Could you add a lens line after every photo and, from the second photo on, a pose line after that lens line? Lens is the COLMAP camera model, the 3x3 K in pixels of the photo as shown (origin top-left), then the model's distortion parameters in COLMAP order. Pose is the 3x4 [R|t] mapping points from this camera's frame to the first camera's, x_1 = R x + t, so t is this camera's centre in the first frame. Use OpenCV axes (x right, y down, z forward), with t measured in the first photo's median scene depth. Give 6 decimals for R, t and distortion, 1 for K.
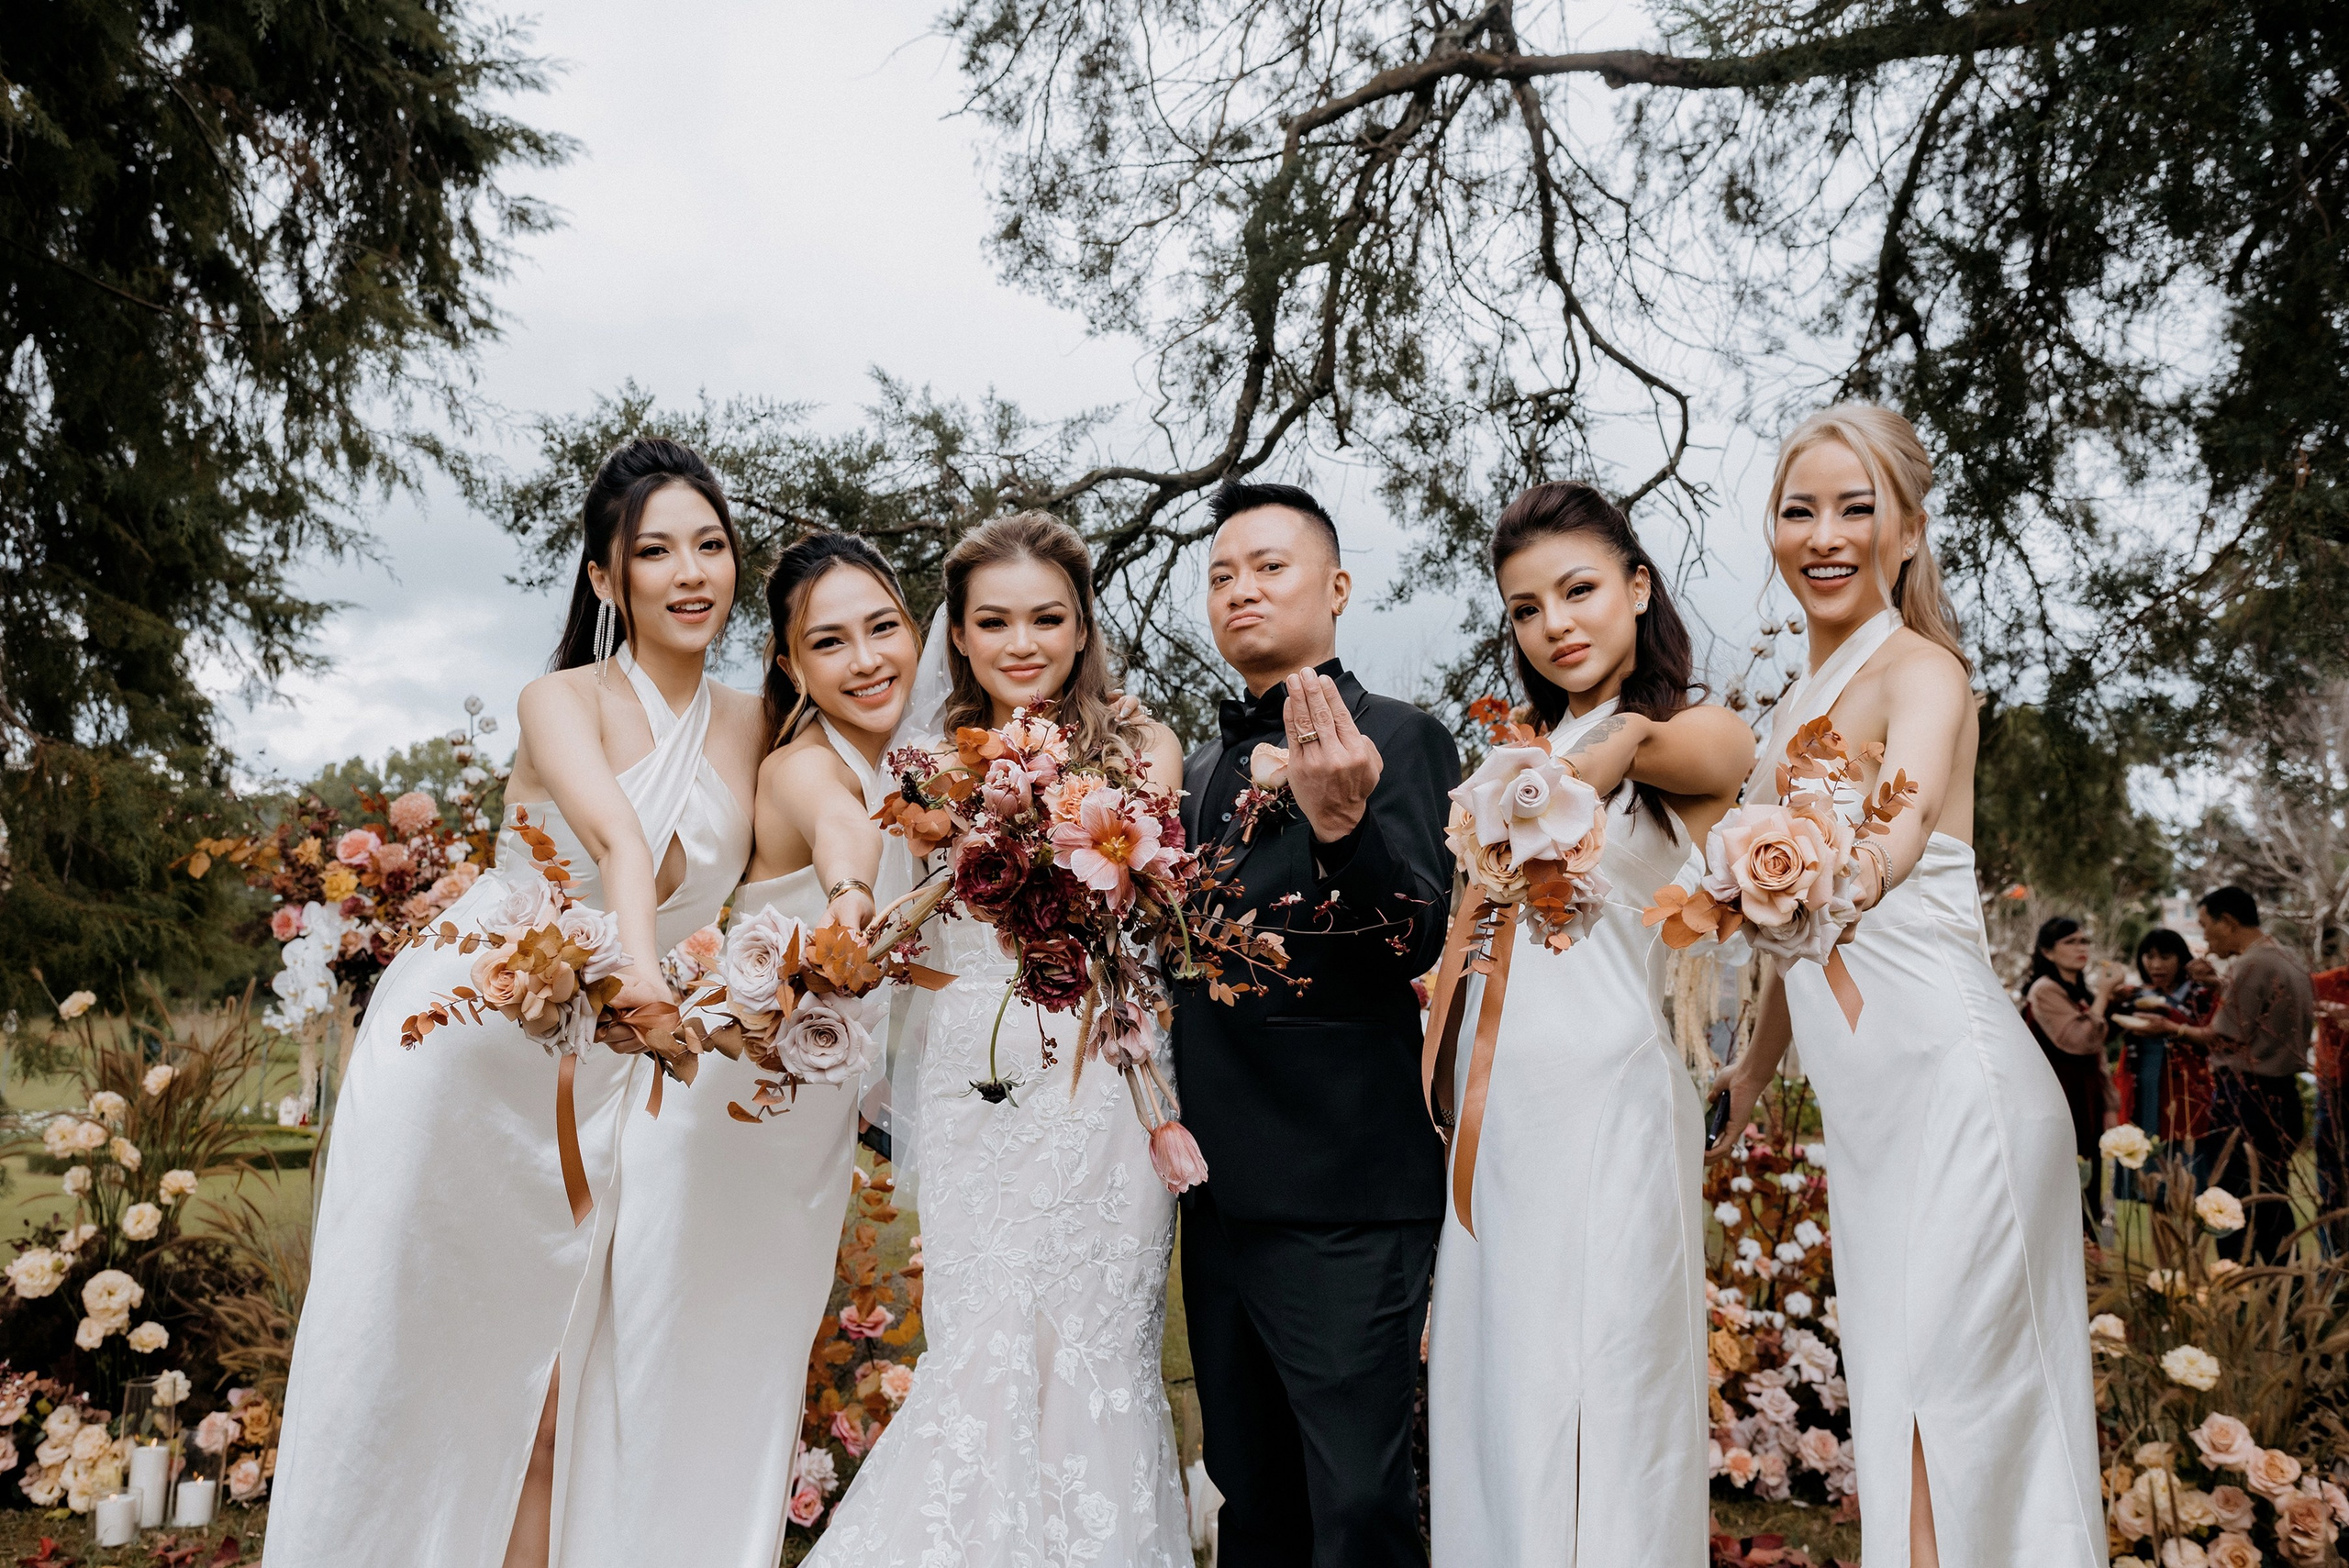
lens RADIAL K [[1609.2, 0, 1176.9], [0, 1609.2, 796.8], [0, 0, 1]] dist [-0.059368, 0.017237]
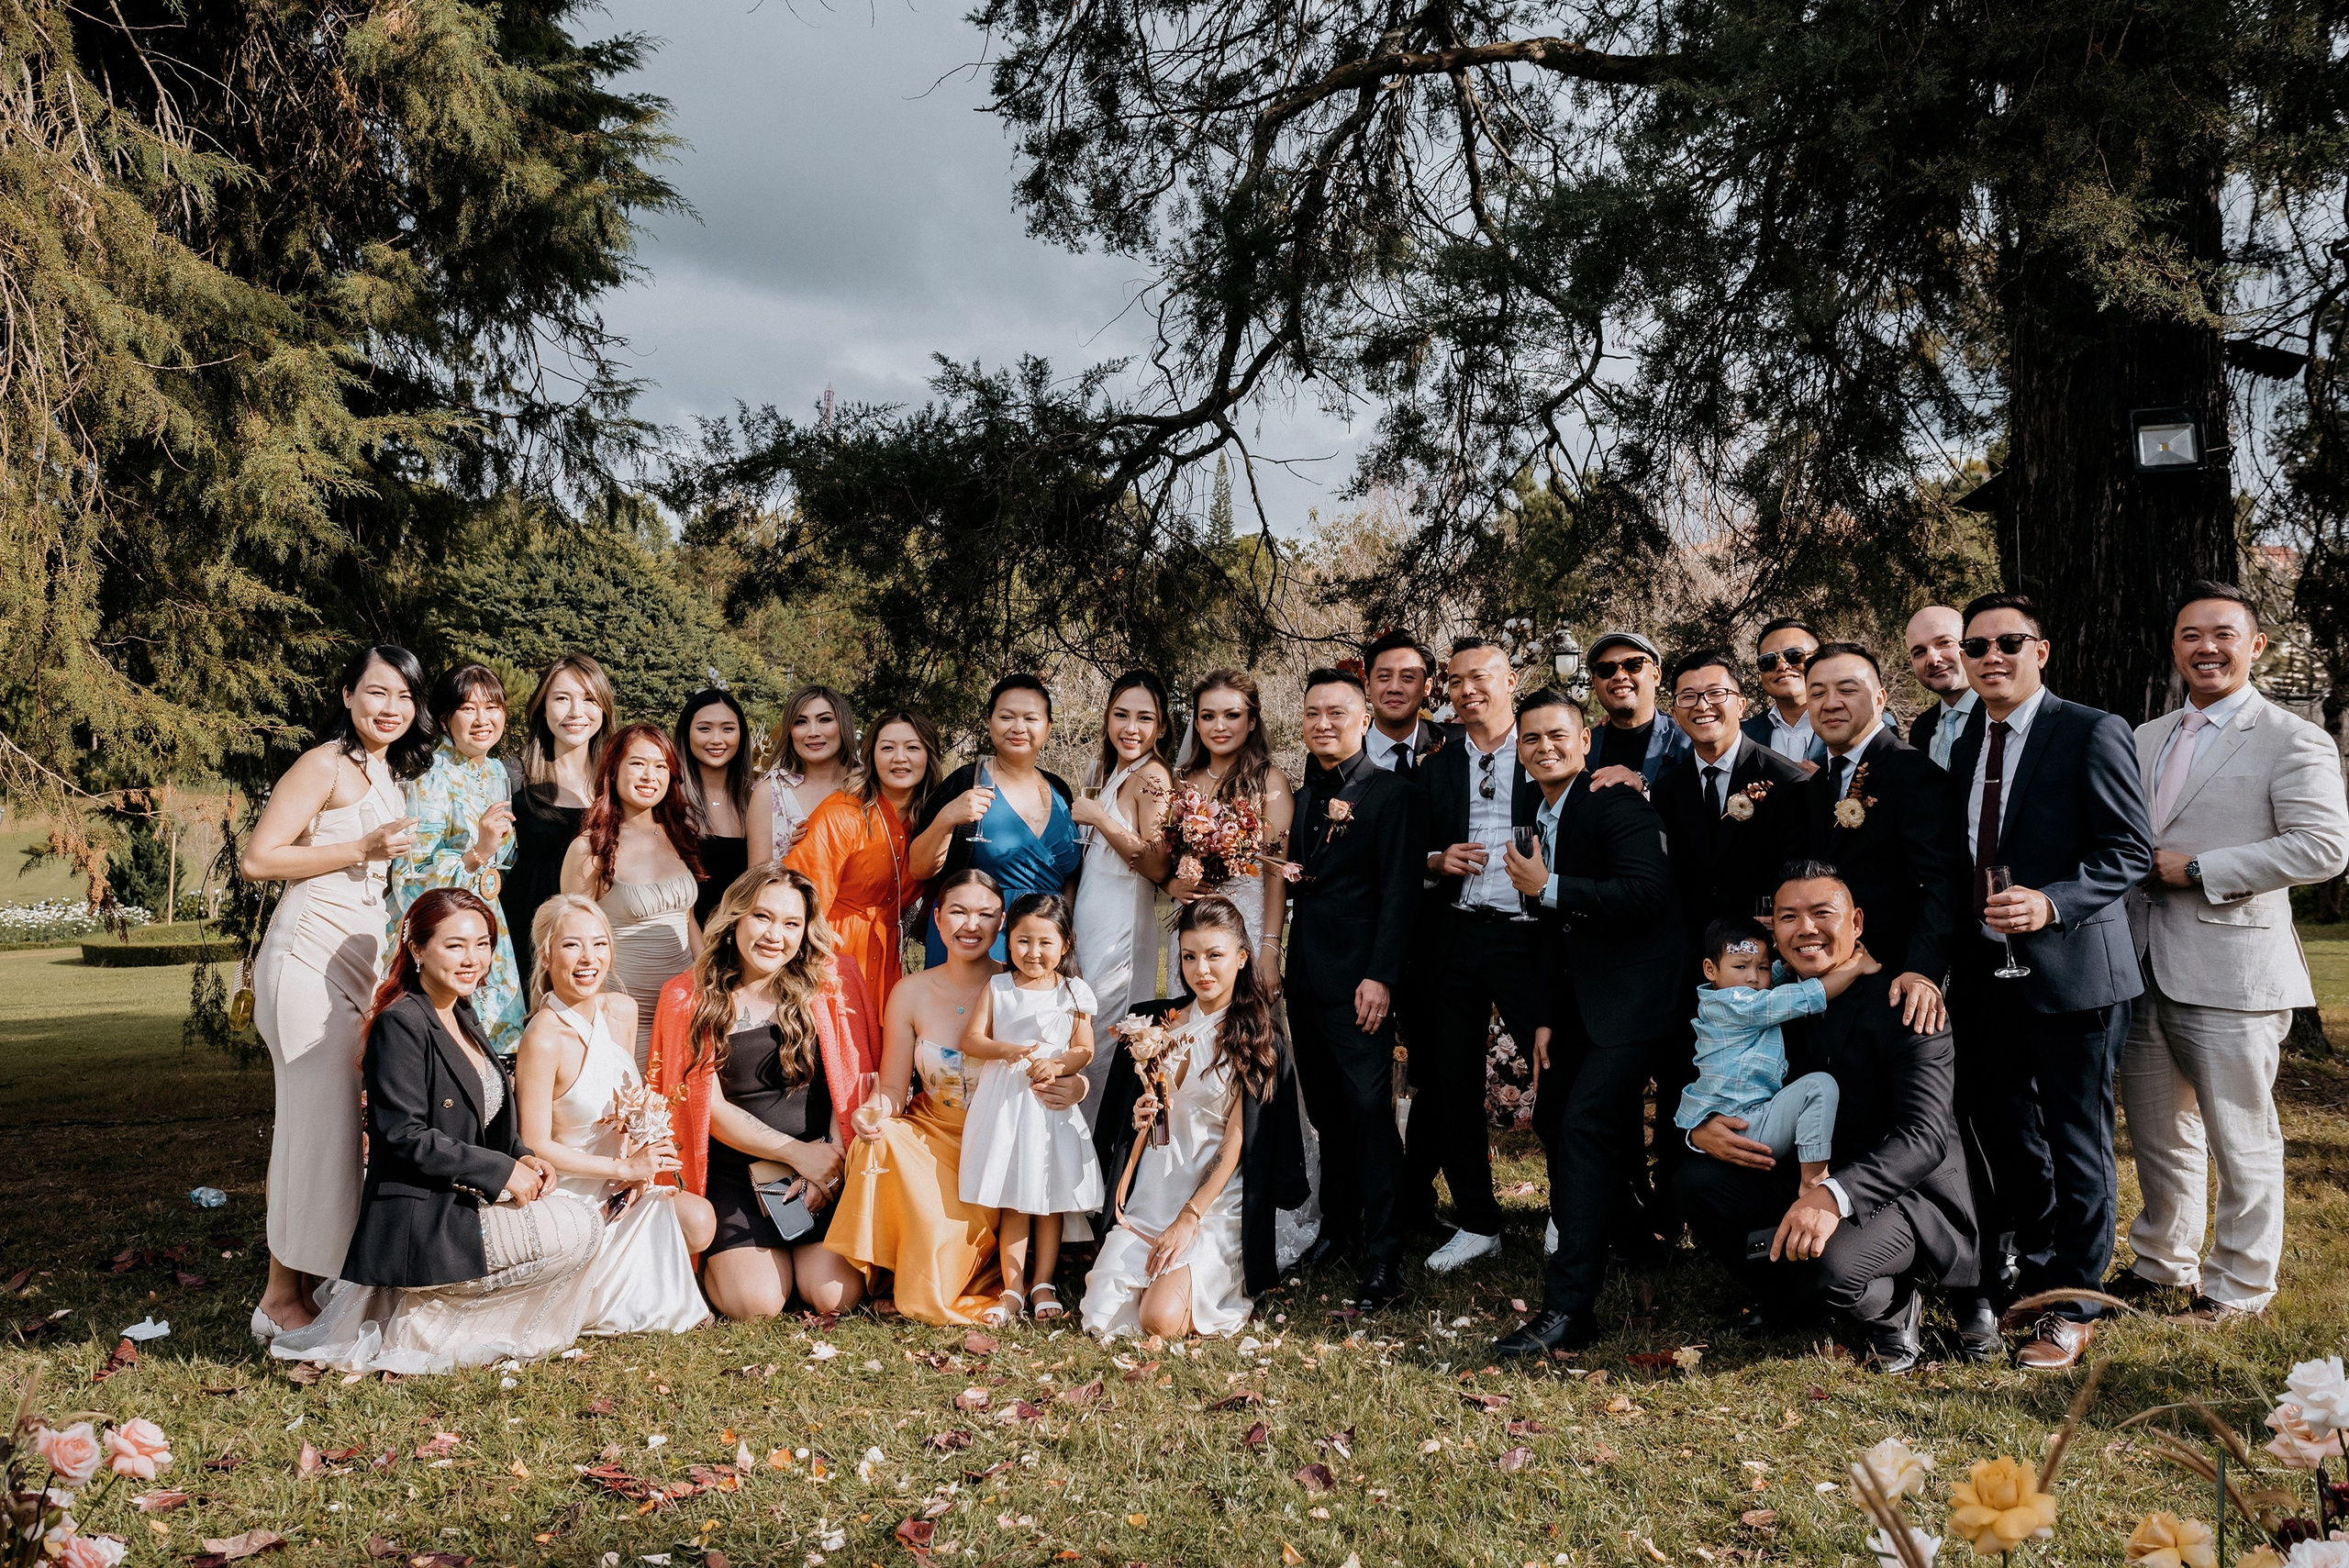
lens RADIAL K [[1964.7, 0, 1167.2], [0, 1964.7, 777.2], [0, 0, 1]] dist [0.016675, 0.011442]
pose [[0.998433, -0.016754, -0.053403, 0.071485], [0.024374, 0.989071, 0.145408, -0.137579], [0.050383, -0.146482, 0.987929, -0.567160]]
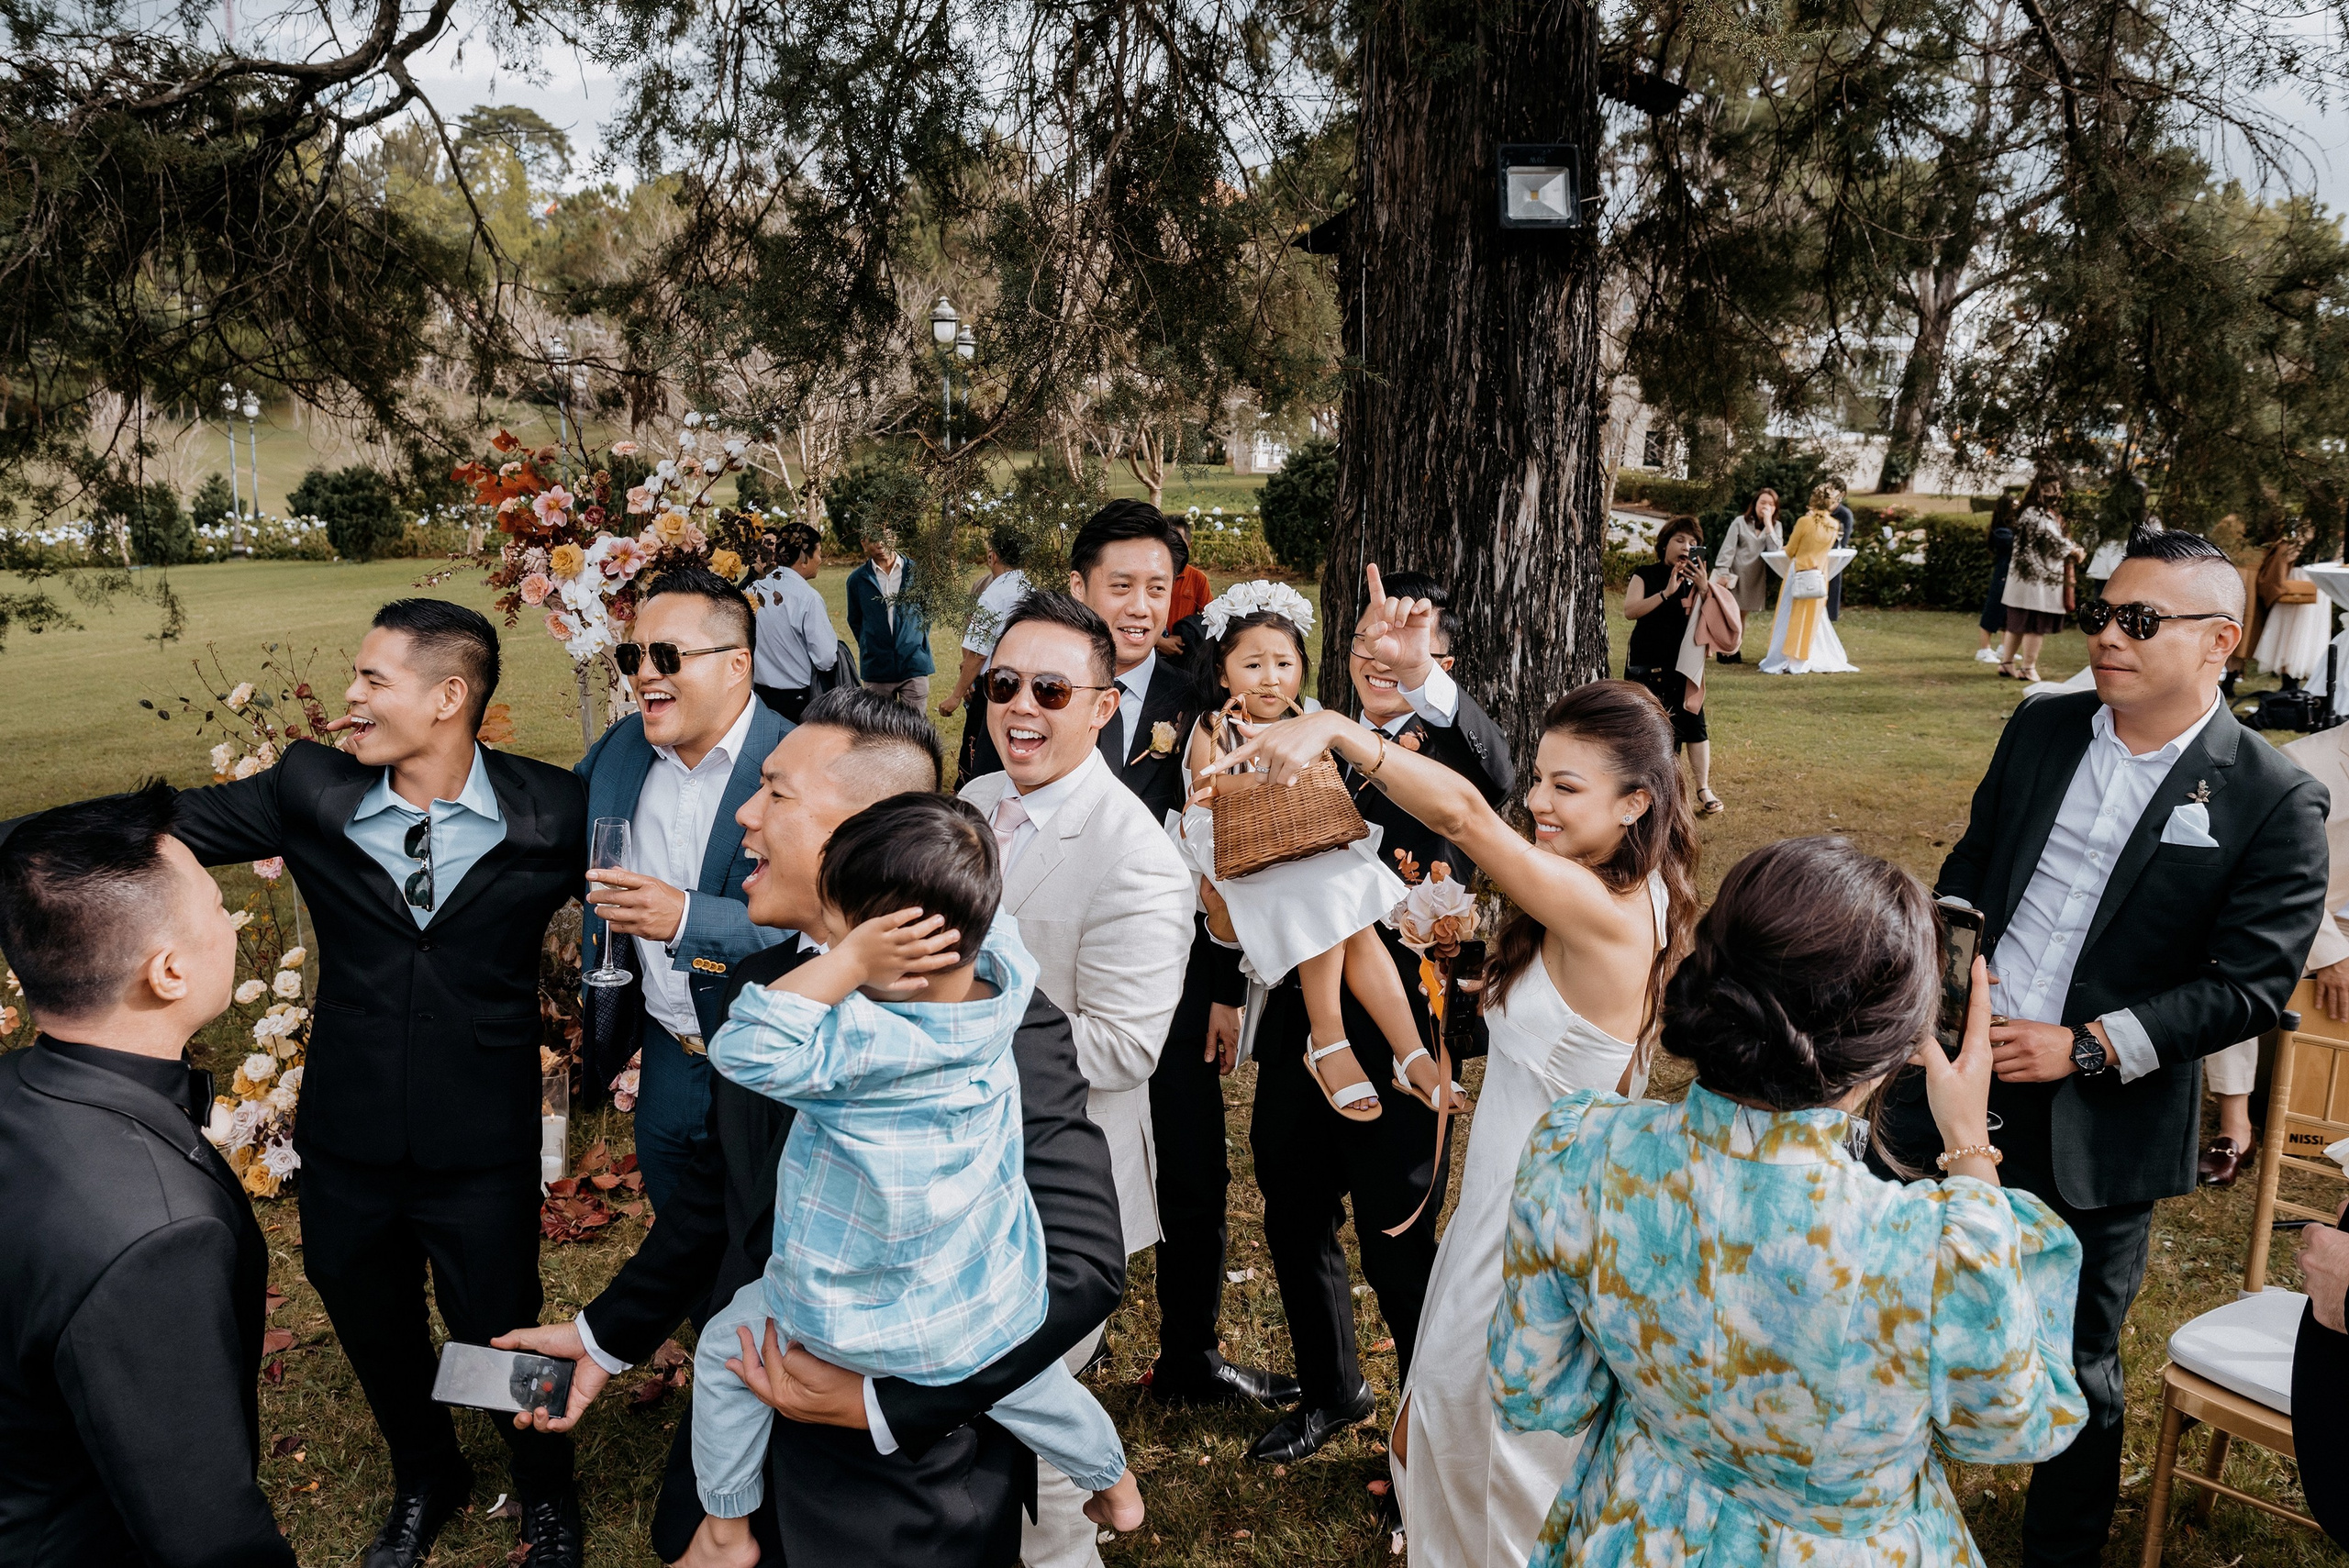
lens RADIAL K [[1641.8, 0, 1150.7], [0, 1641.8, 758.3], [0, 0, 1]] dist [-0.047761, 0.022294]
pose [[0.966961, -0.061016, 0.247513, 0.205769], [-0.031156, 0.935368, 0.352300, -0.160602], [-0.253012, -0.348372, 0.902564, -0.129694]]
